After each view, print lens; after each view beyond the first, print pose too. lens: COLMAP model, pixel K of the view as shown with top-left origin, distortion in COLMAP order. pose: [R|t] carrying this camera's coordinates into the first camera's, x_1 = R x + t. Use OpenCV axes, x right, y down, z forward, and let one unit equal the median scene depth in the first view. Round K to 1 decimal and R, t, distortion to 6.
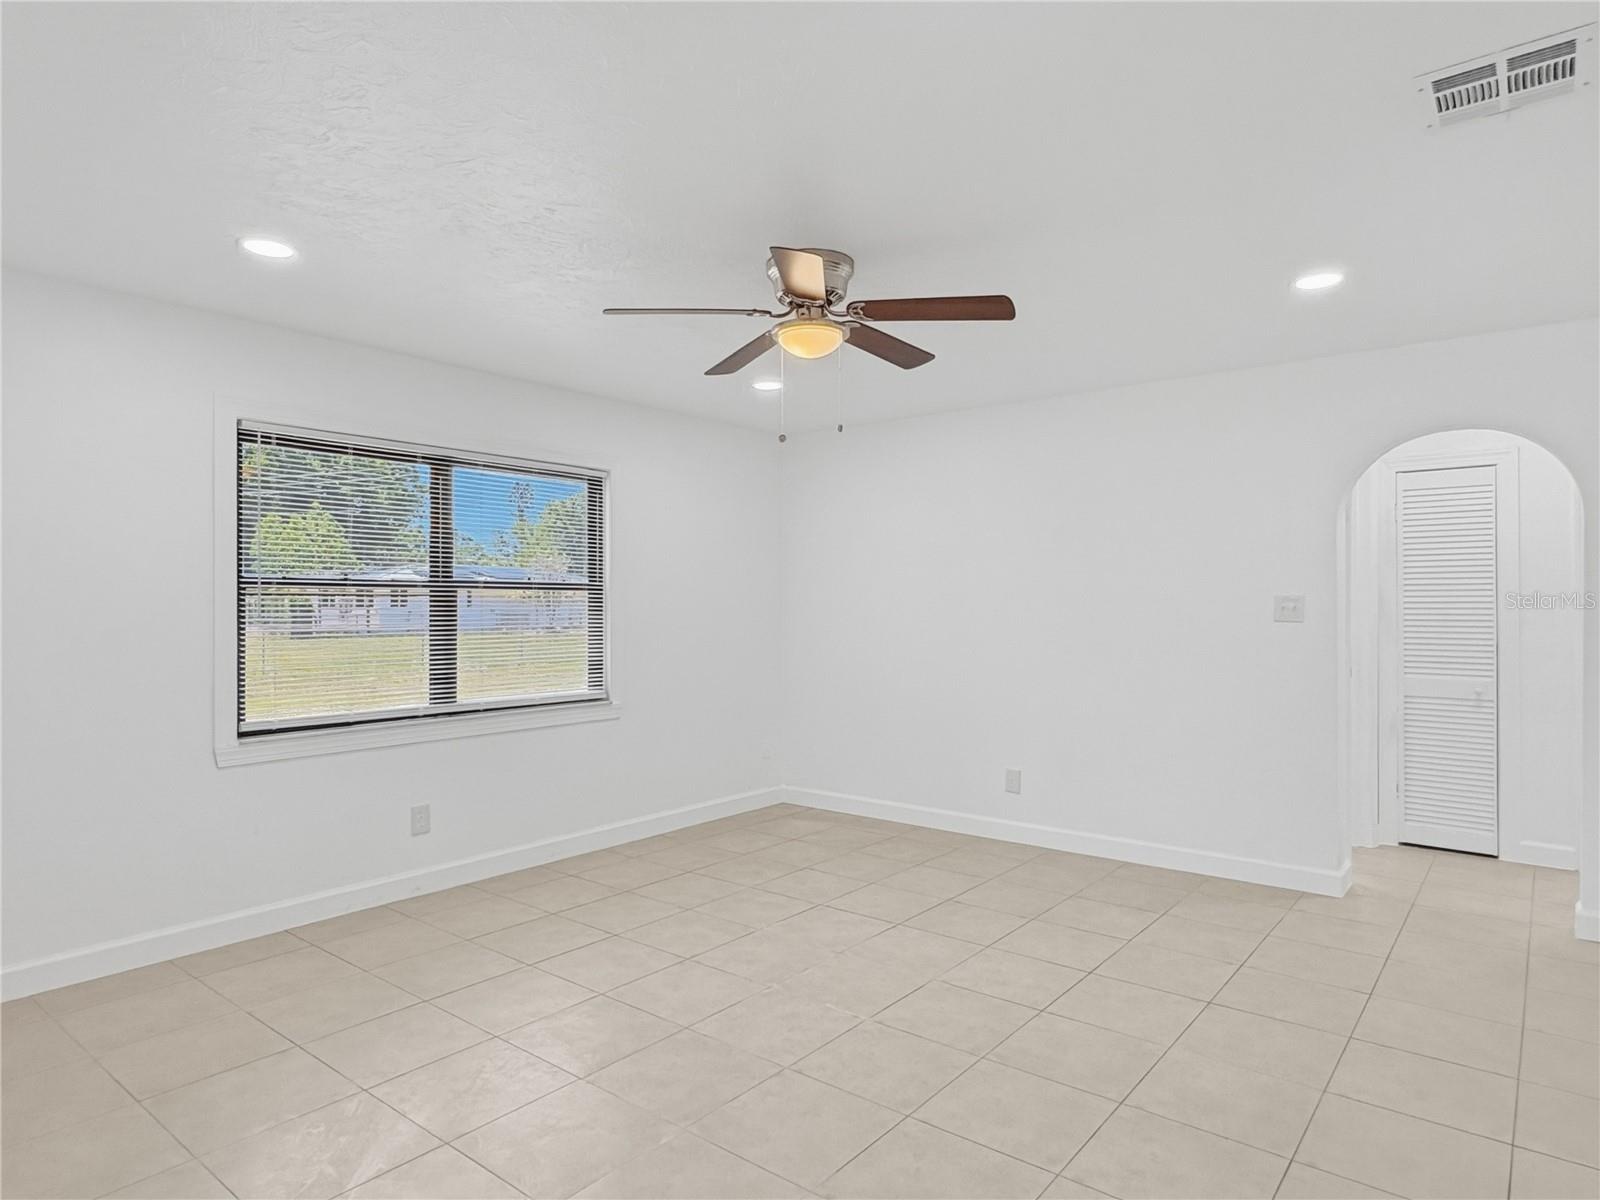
lens RADIAL K [[938.0, 0, 800.0], [0, 938.0, 600.0], [0, 0, 1]] dist [0.001029, -0.000172]
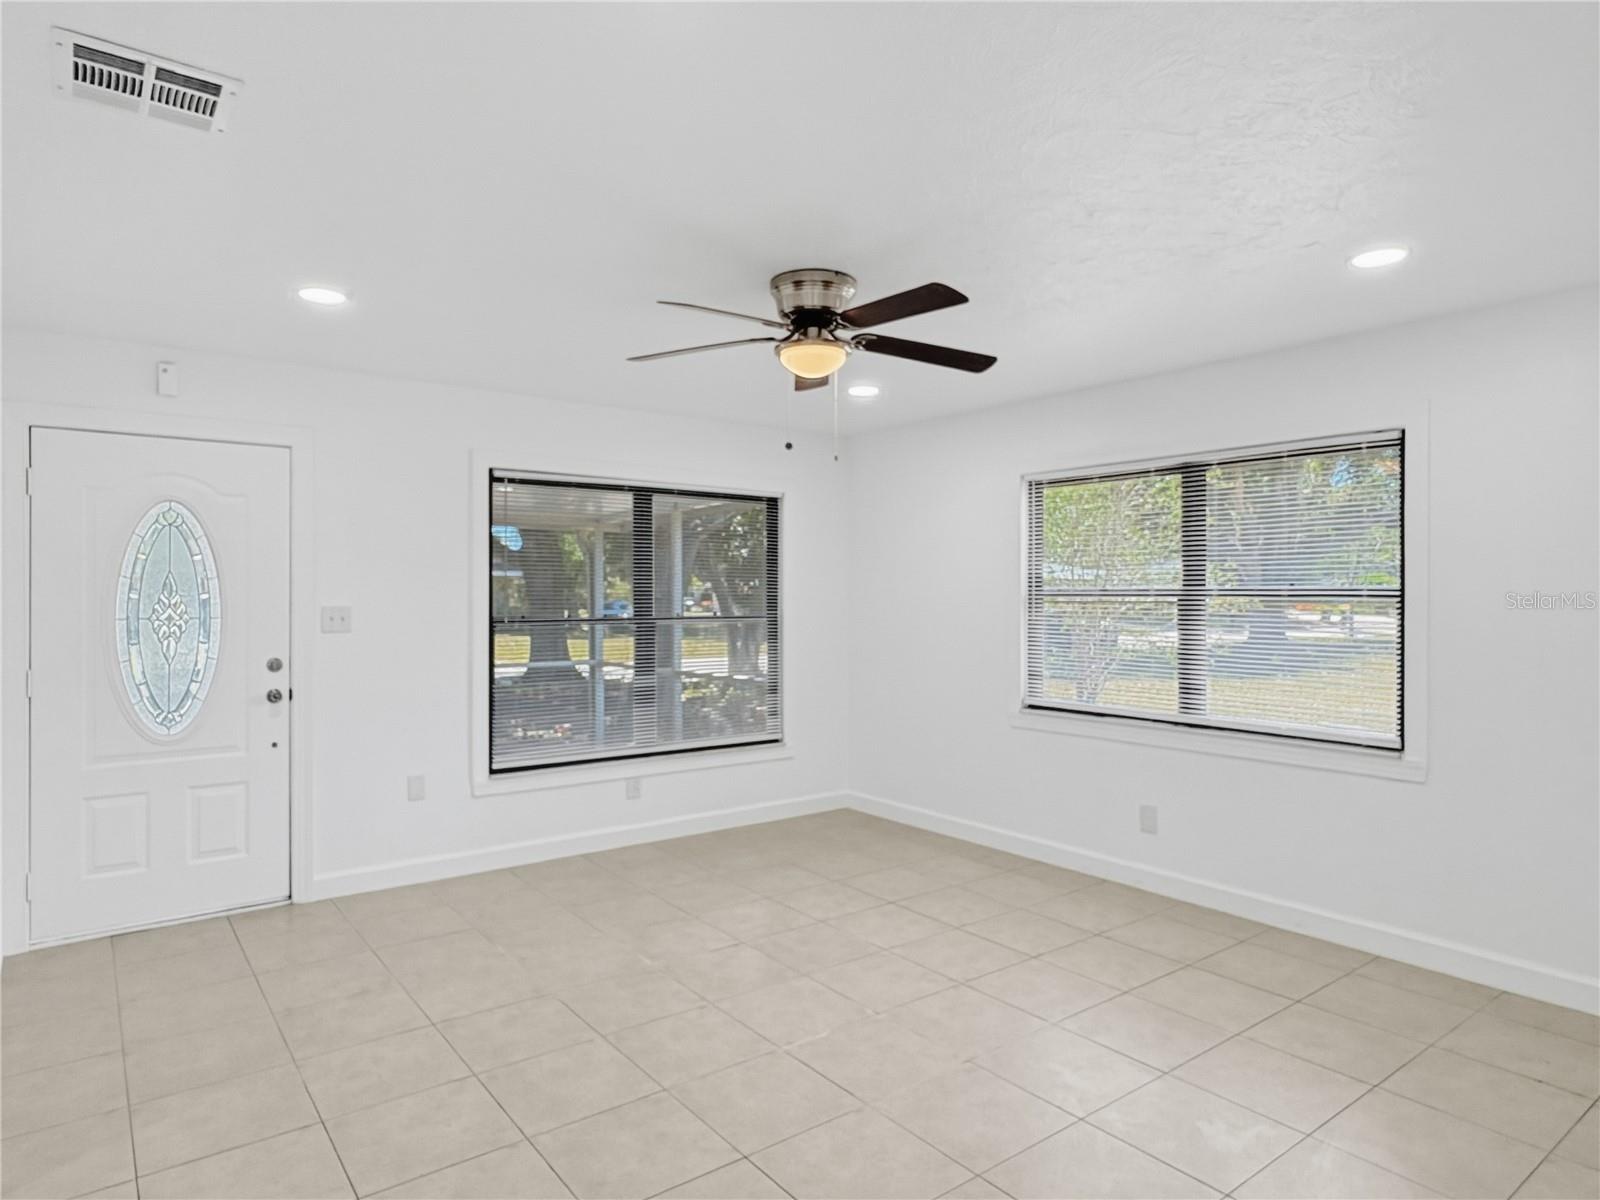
lens RADIAL K [[961.7, 0, 813.6], [0, 961.7, 595.0], [0, 0, 1]] dist [-0.002693, -0.000508]
pose [[-0.233059, 0.002388, -0.972460, 0.781084], [0.001982, 0.999996, 0.001981, -0.020006], [0.972461, -0.001466, -0.233062, 0.955602]]
